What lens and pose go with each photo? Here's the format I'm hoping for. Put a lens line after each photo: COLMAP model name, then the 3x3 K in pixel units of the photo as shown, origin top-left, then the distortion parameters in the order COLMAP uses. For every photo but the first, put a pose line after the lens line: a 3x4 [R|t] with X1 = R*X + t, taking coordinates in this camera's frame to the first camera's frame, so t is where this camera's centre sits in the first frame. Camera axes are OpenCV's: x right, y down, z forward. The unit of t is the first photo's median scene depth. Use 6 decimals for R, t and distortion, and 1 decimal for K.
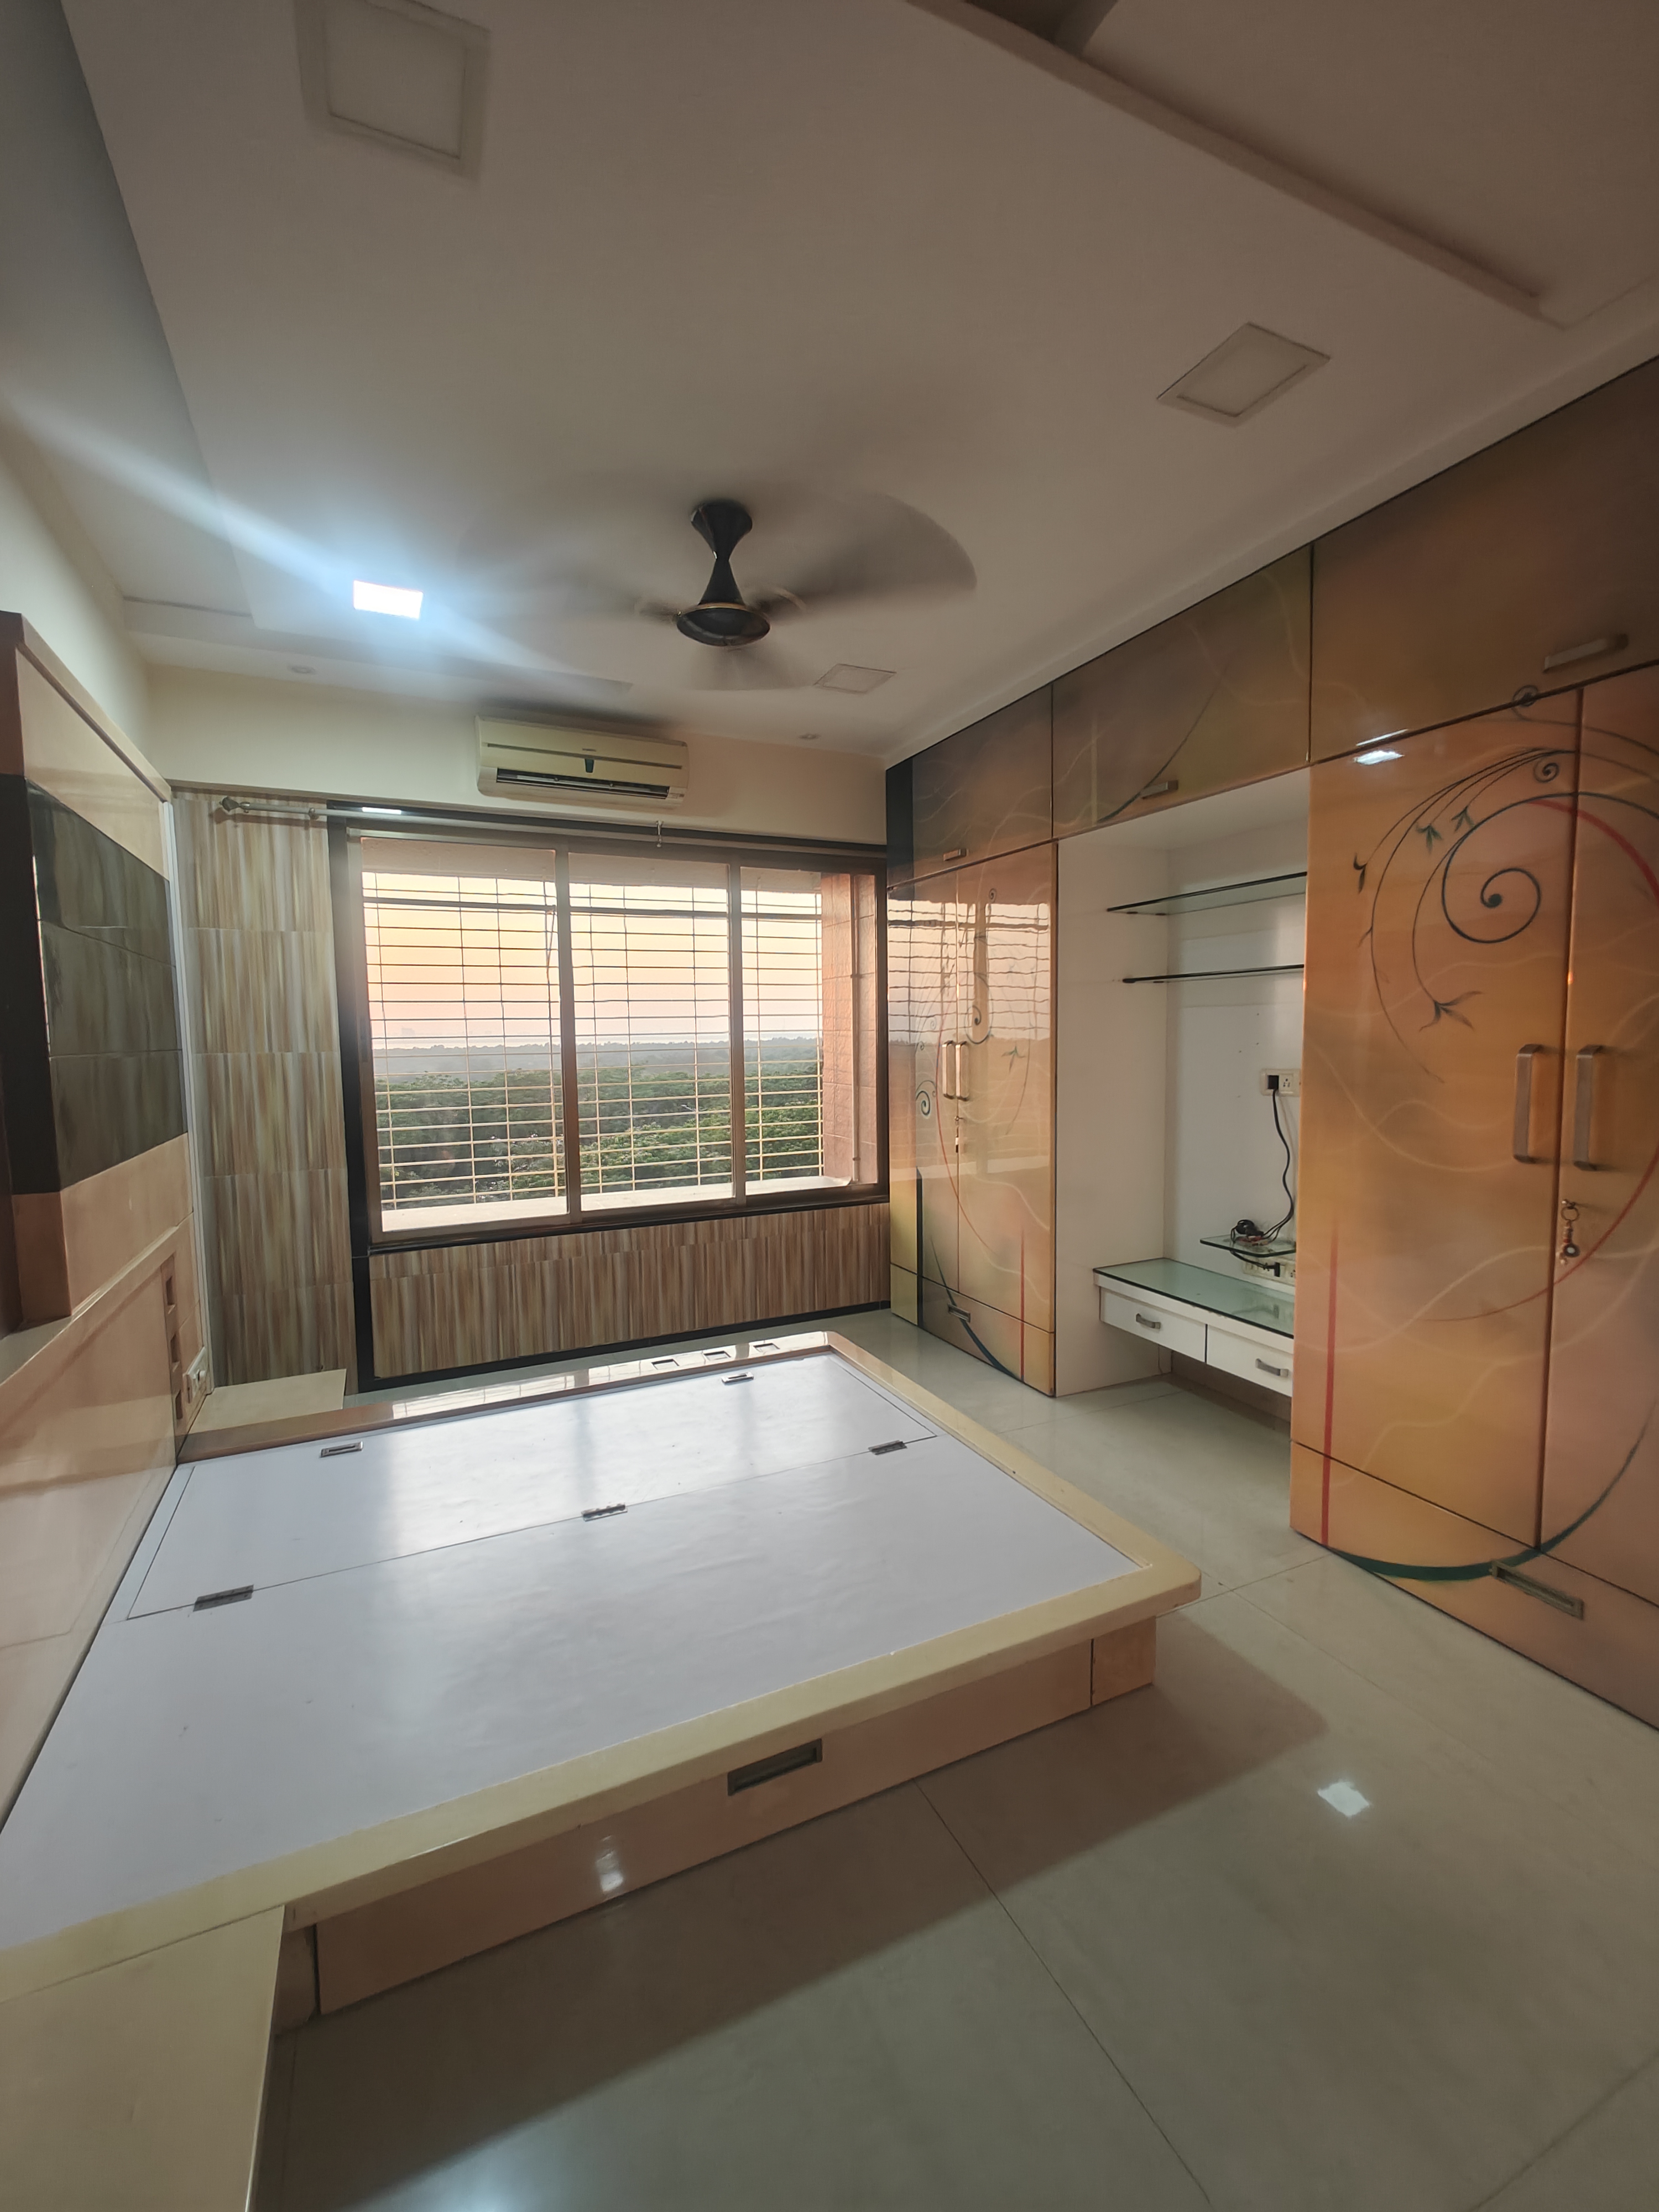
lens RADIAL K [[939.9, 0, 835.1], [0, 939.9, 1101.0], [0, 0, 1]] dist [-0.004531, 0.002641]
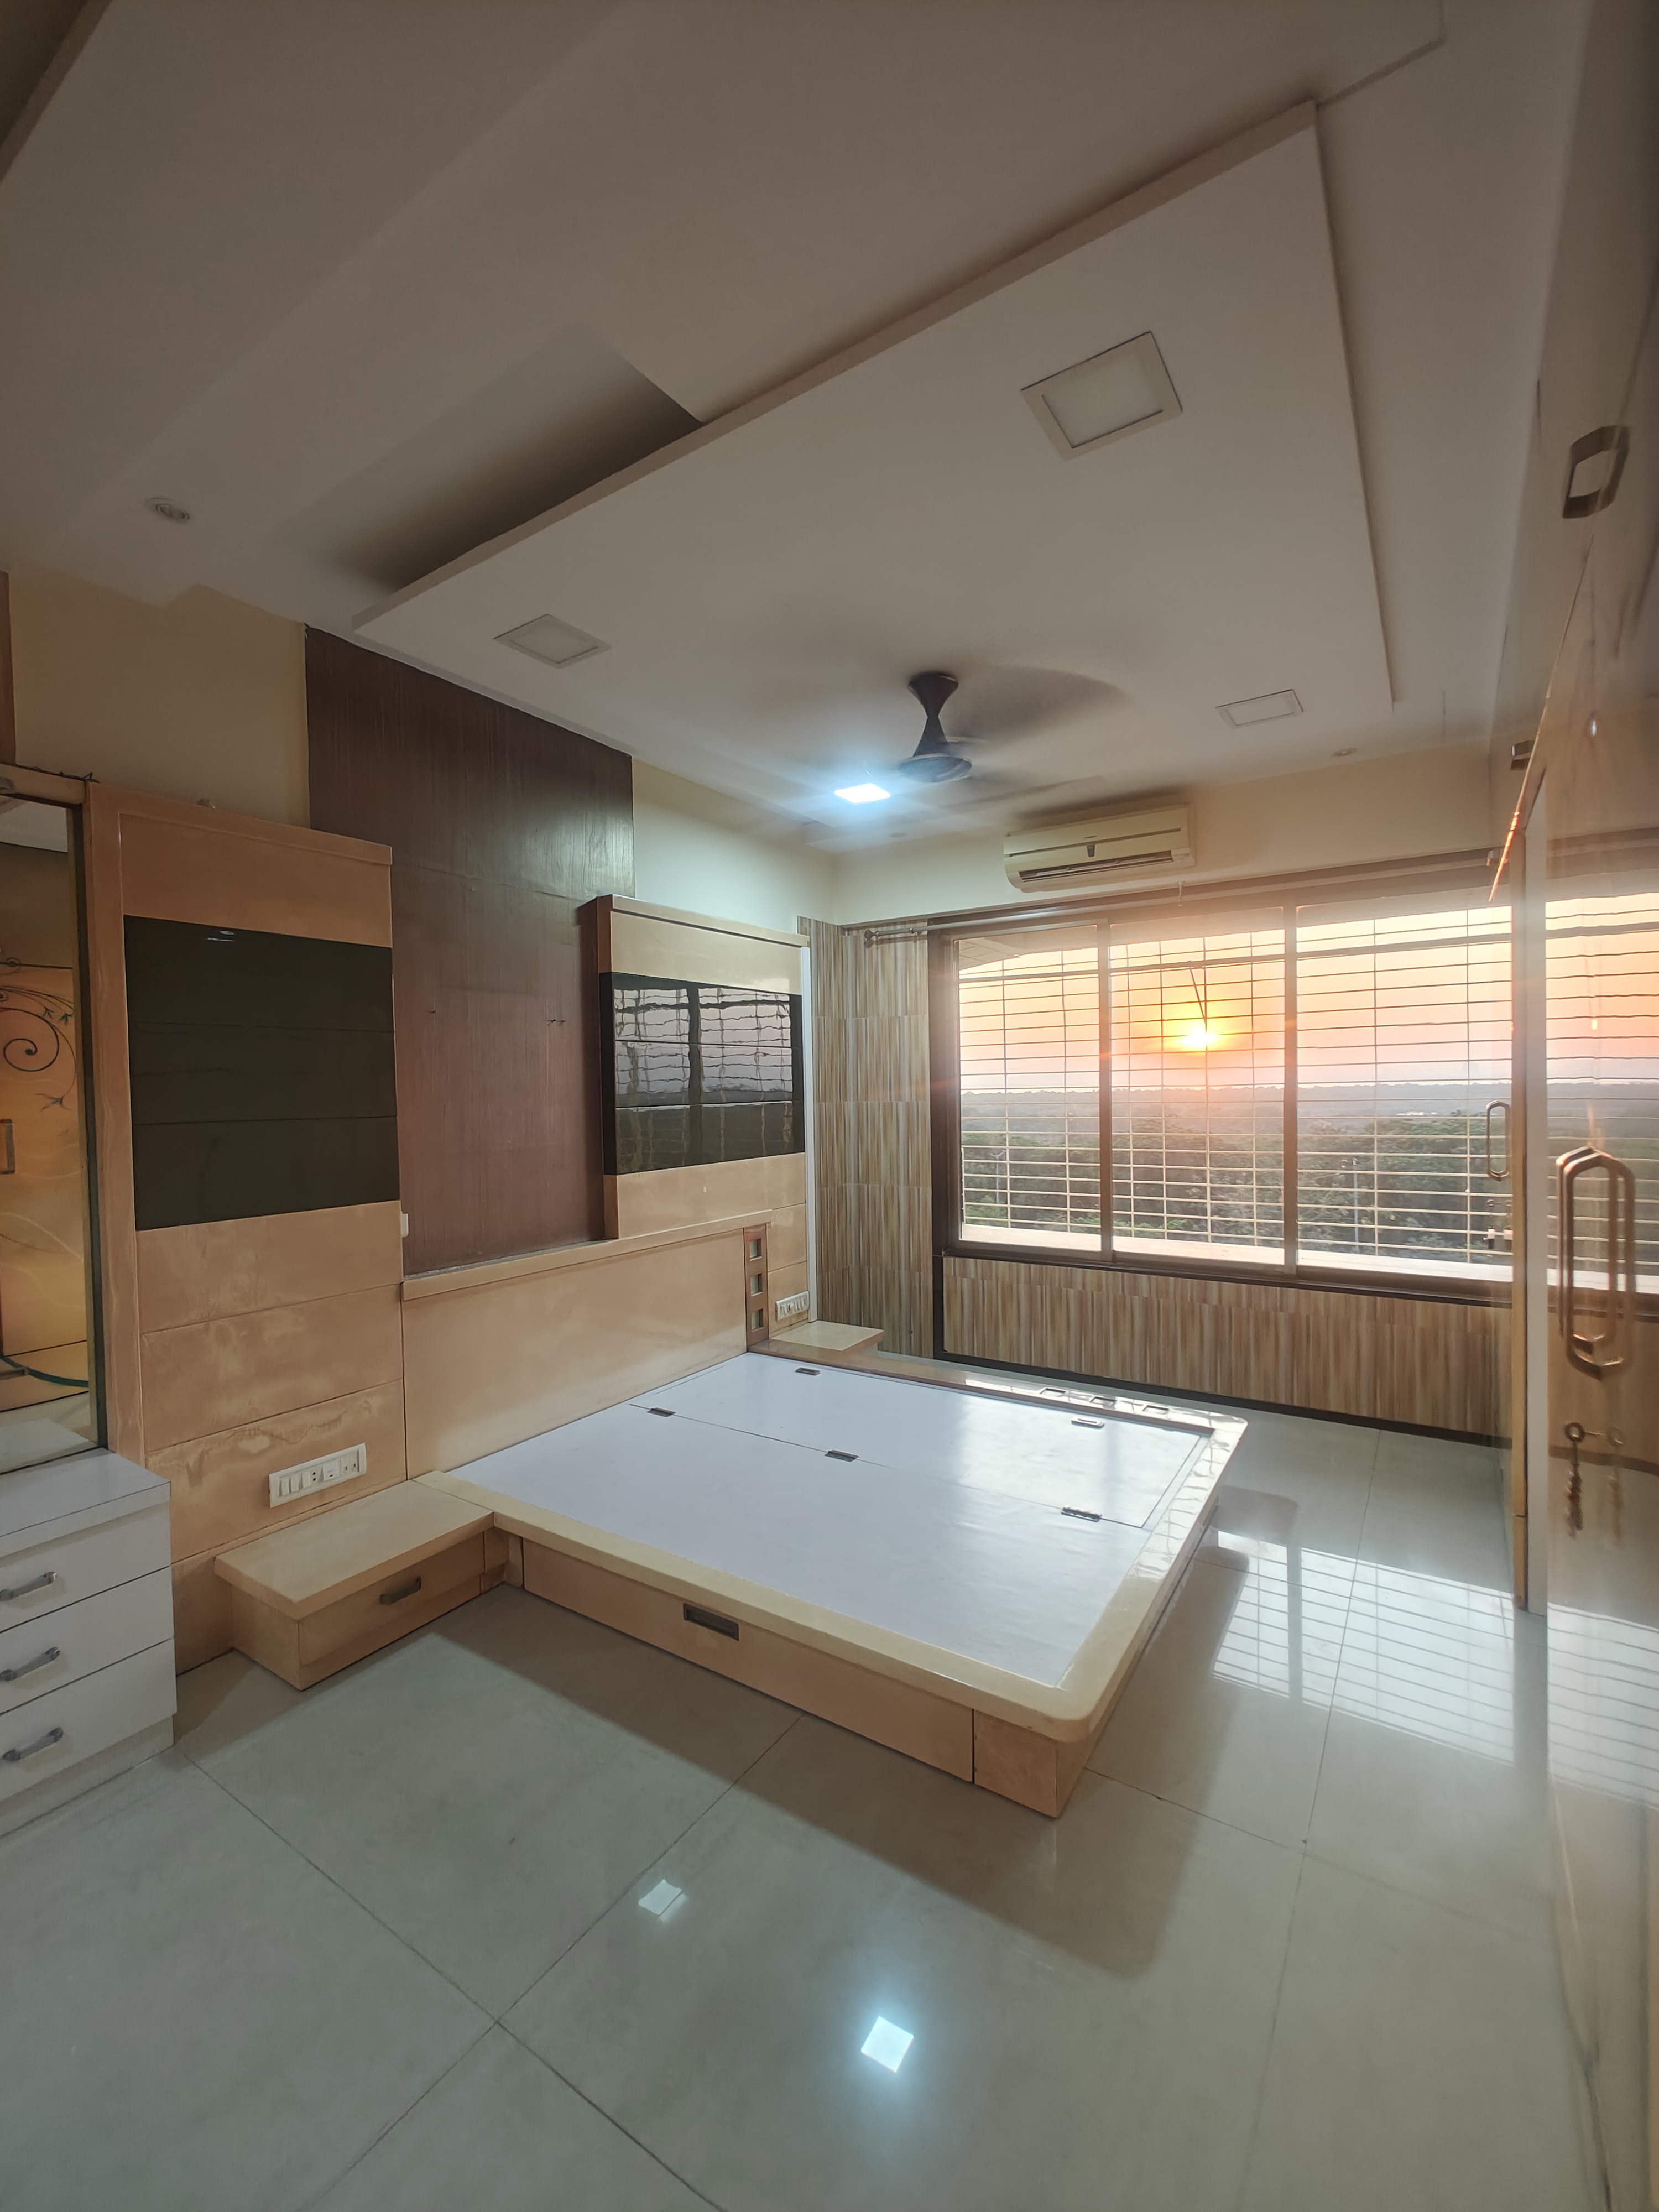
lens RADIAL K [[939.9, 0, 838.5], [0, 939.9, 1112.3], [0, 0, 1]] dist [-0.004531, 0.002641]
pose [[0.524388, 0.029860, -0.850956, 0.527762], [-0.052925, 0.998596, 0.002426, -0.031540], [0.849833, 0.043765, 0.525232, 0.166190]]
